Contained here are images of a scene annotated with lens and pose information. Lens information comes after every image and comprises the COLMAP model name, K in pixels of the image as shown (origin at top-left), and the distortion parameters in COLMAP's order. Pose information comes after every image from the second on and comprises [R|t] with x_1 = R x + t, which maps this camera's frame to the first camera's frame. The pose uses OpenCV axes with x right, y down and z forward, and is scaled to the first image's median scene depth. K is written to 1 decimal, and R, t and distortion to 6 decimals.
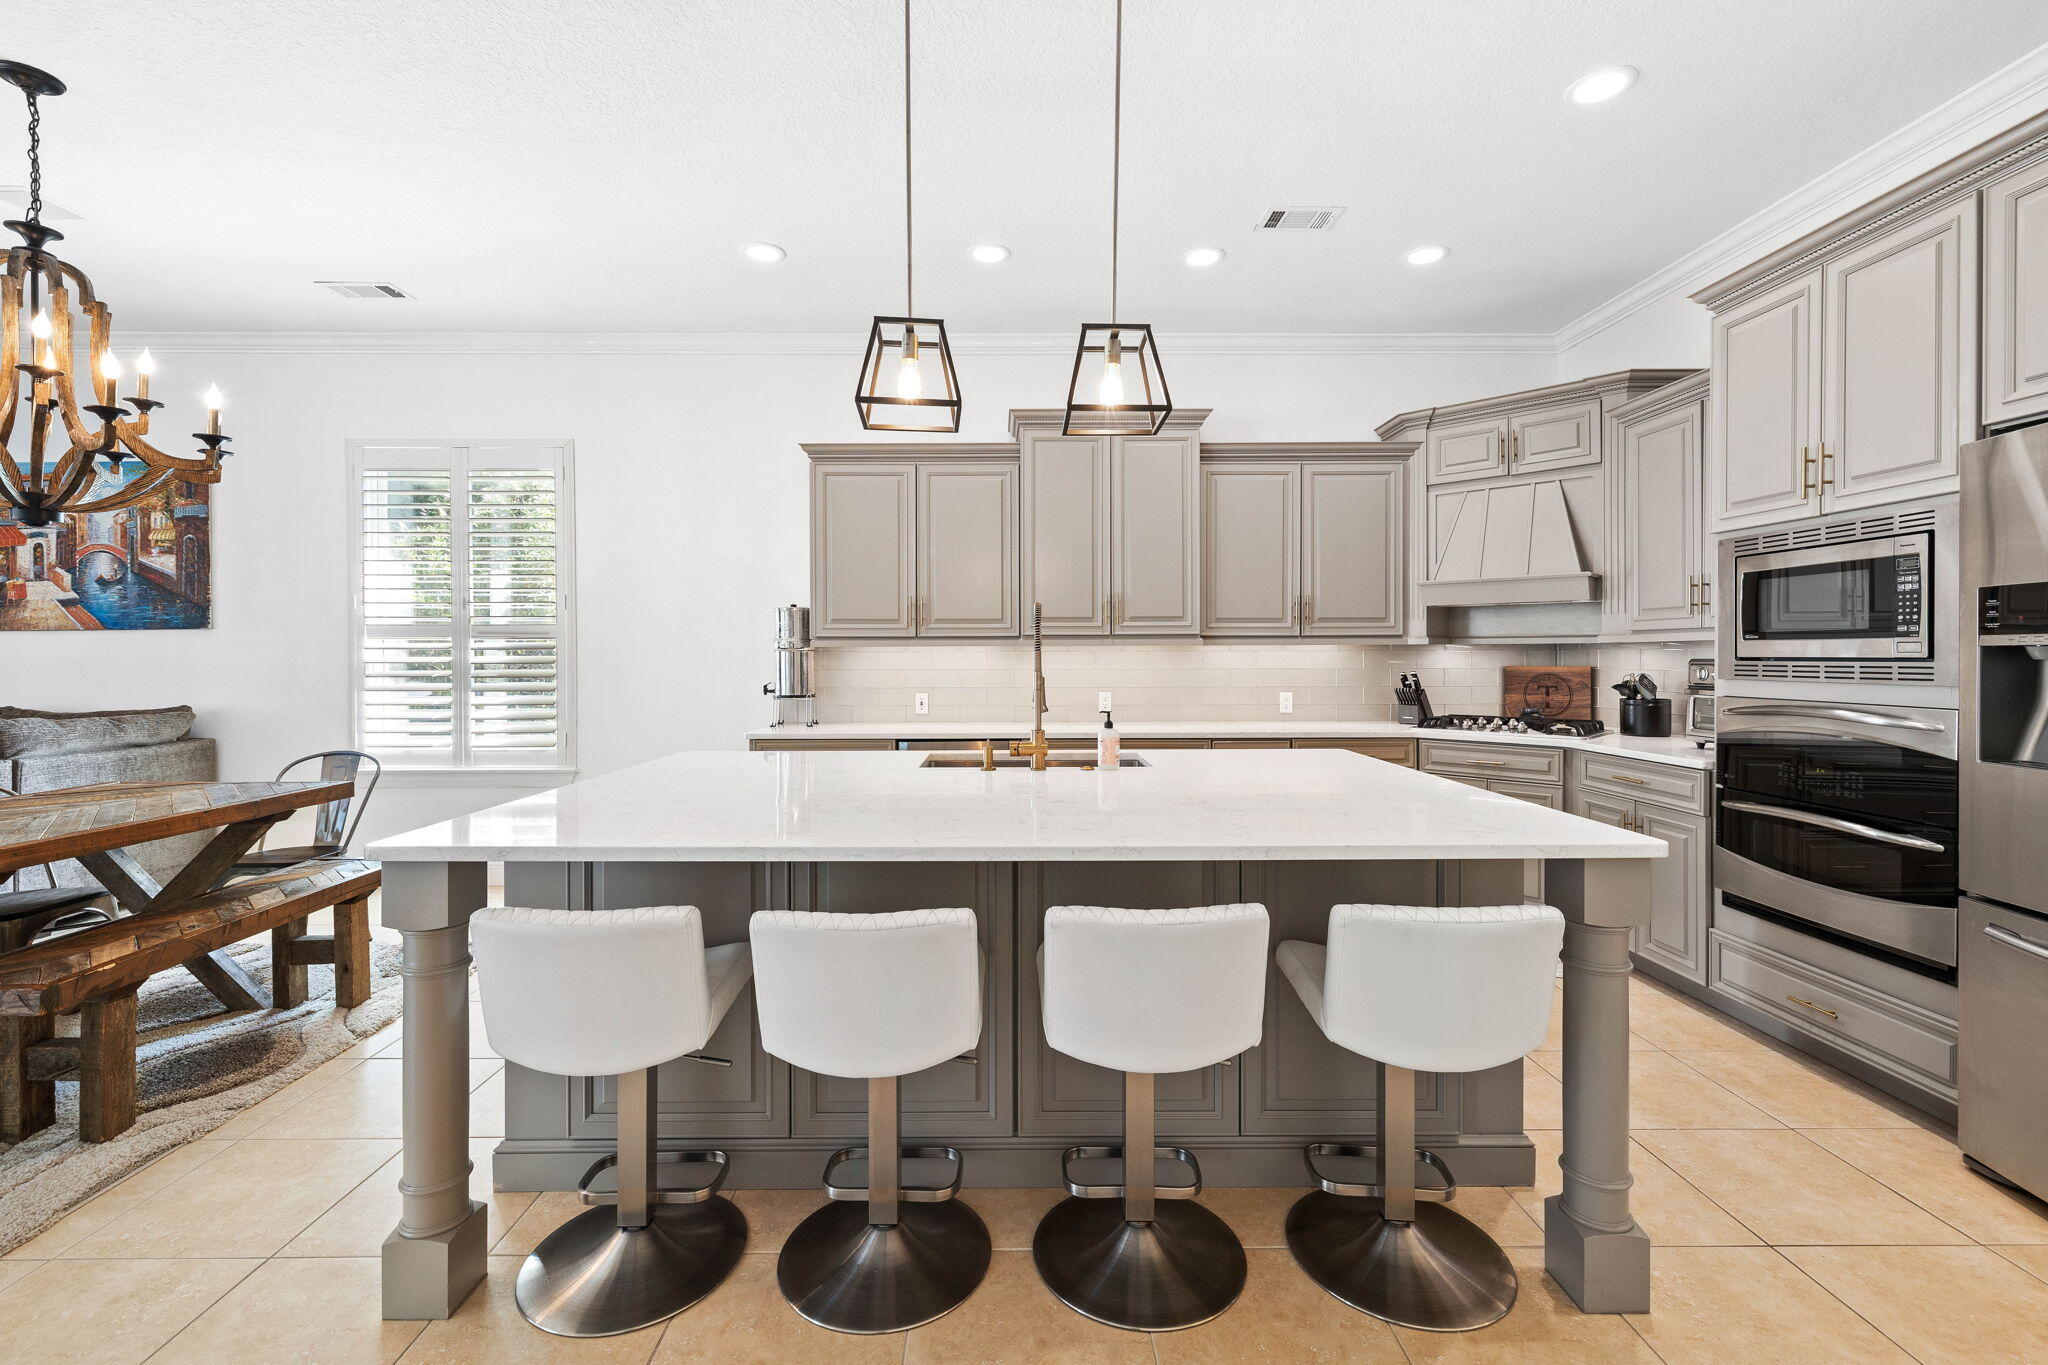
lens RADIAL K [[872.5, 0, 1012.1], [0, 872.5, 662.1], [0, 0, 1]] dist [0.000788, 0.000009]
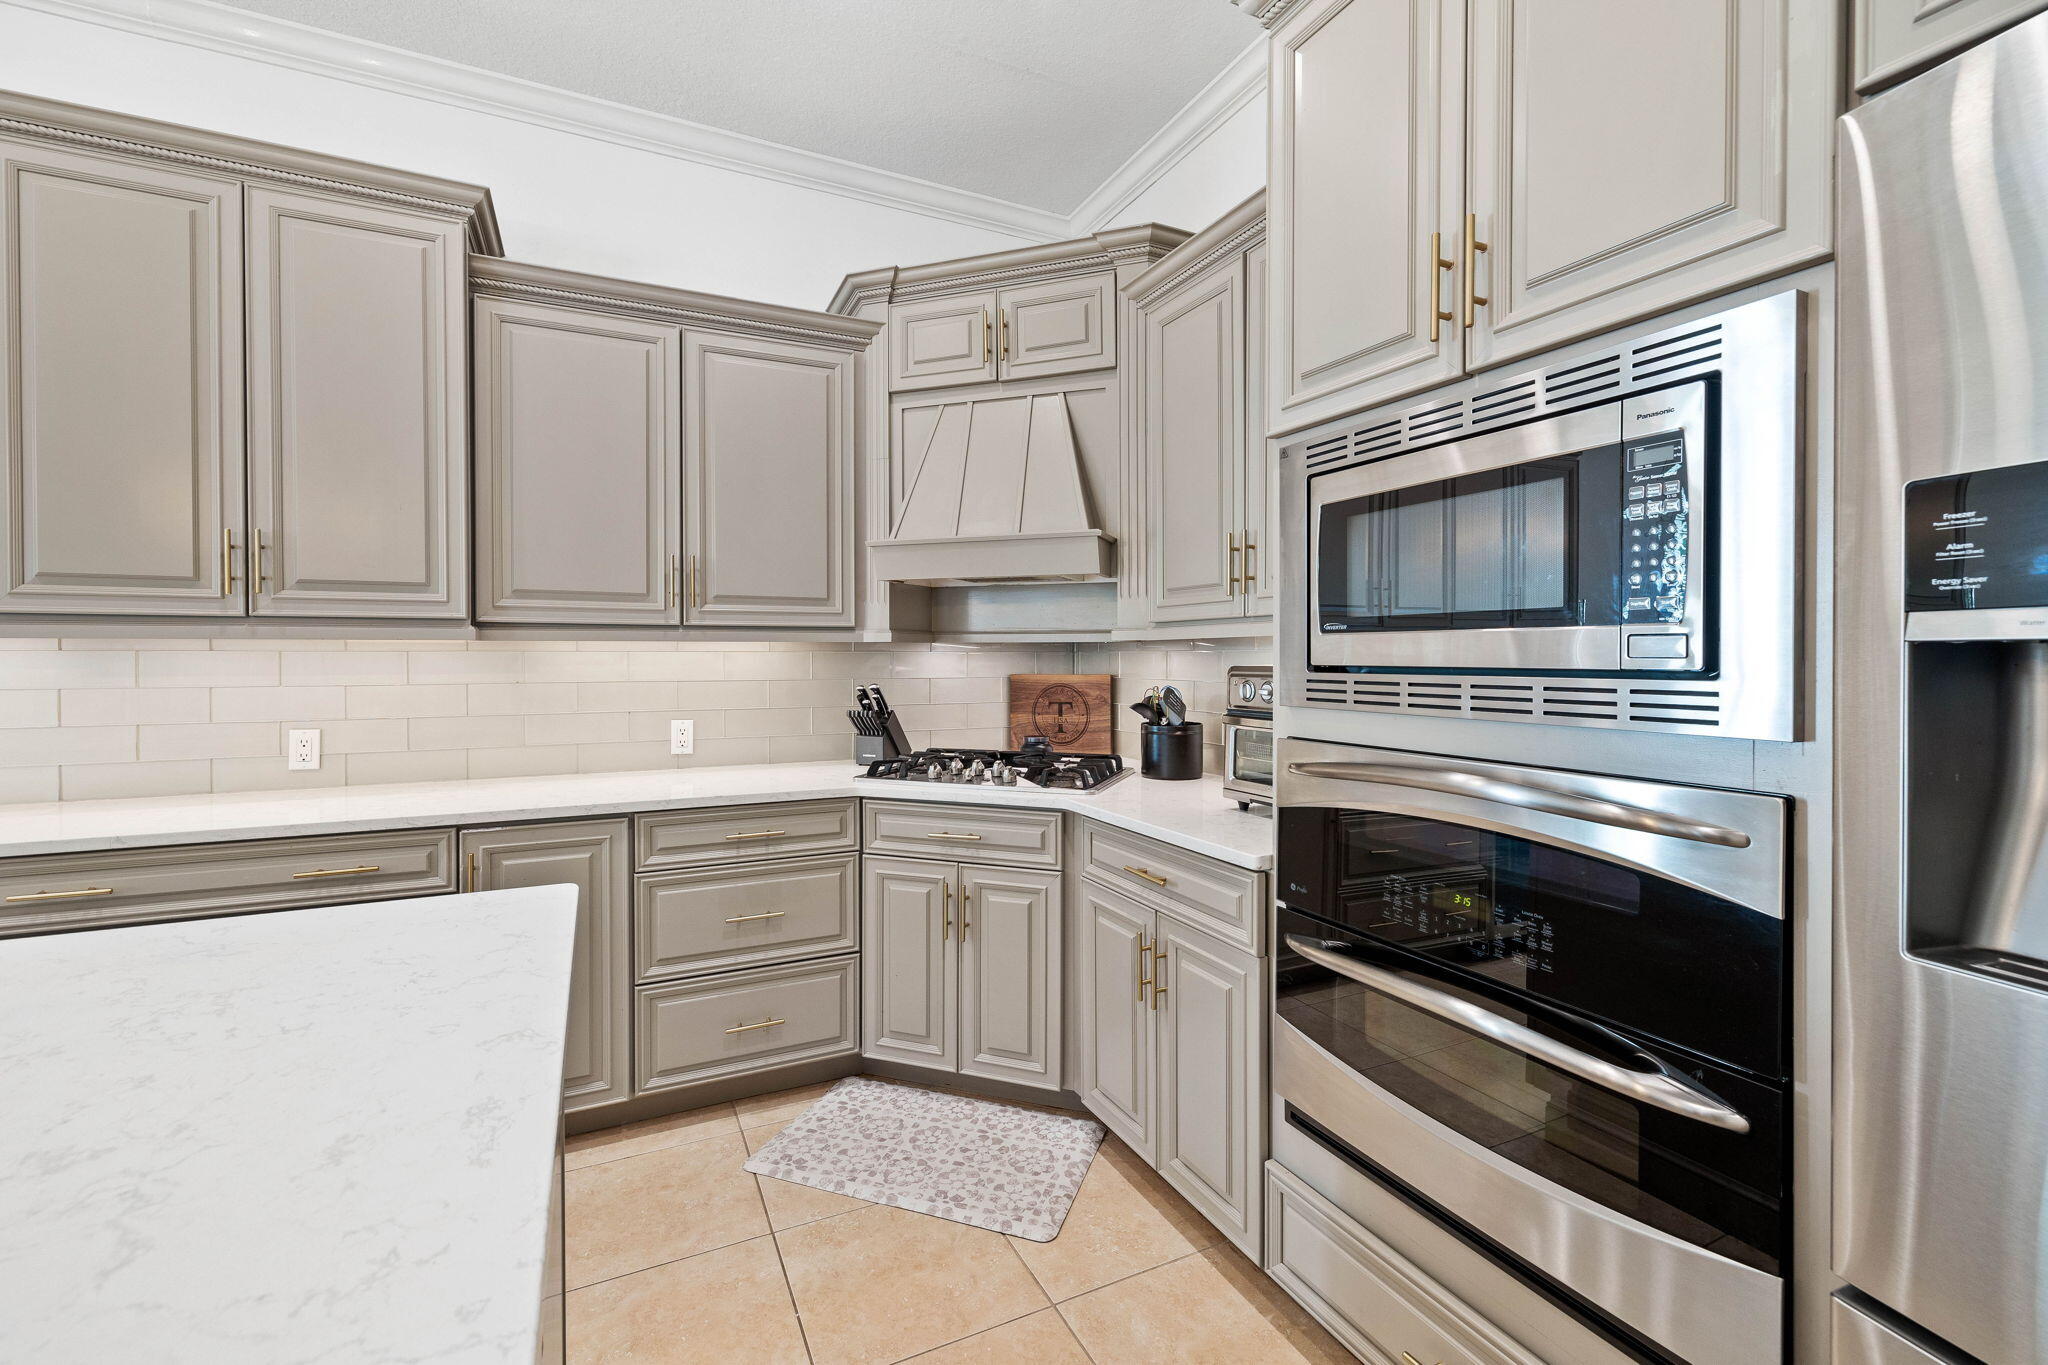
lens RADIAL K [[864.7, 0, 1014.1], [0, 864.7, 664.4], [0, 0, 1]] dist [0.000163, 0.000178]
pose [[0.904037, -0.002121, 0.427448, 0.323314], [0.001598, 0.999997, 0.001583, -0.005398], [-0.427451, -0.000749, 0.904038, 0.439023]]
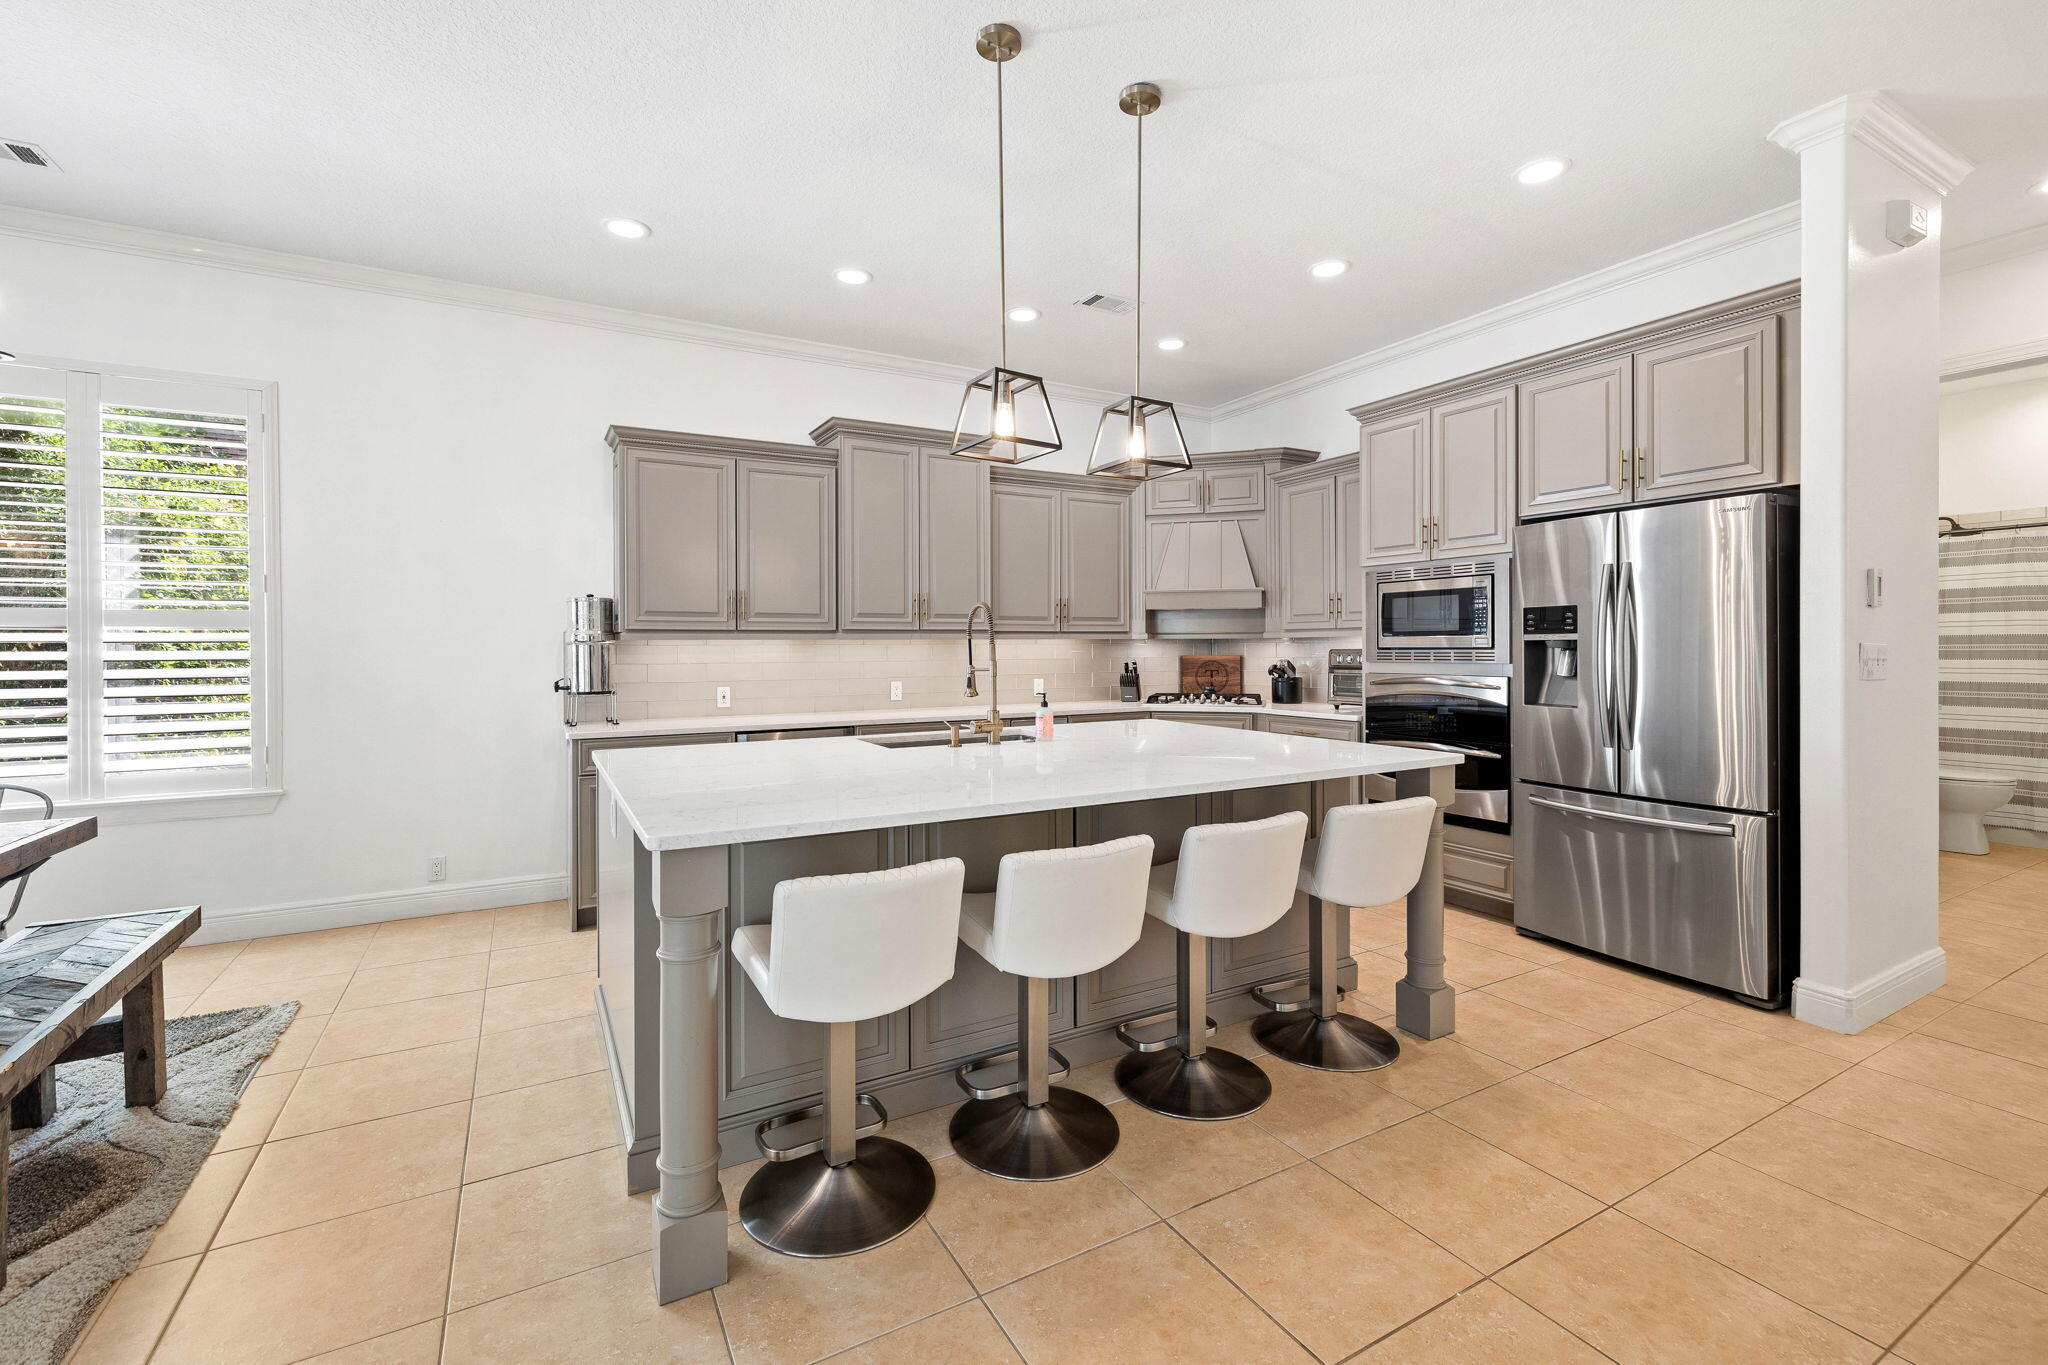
lens RADIAL K [[868.3, 0, 1006.2], [0, 868.3, 654.8], [0, 0, 1]] dist [-0.002880, -0.000418]
pose [[0.879342, -0.006591, 0.476145, -0.355046], [0.007304, 0.999973, 0.000354, 0.001187], [-0.476135, 0.003167, 0.879367, -0.030927]]
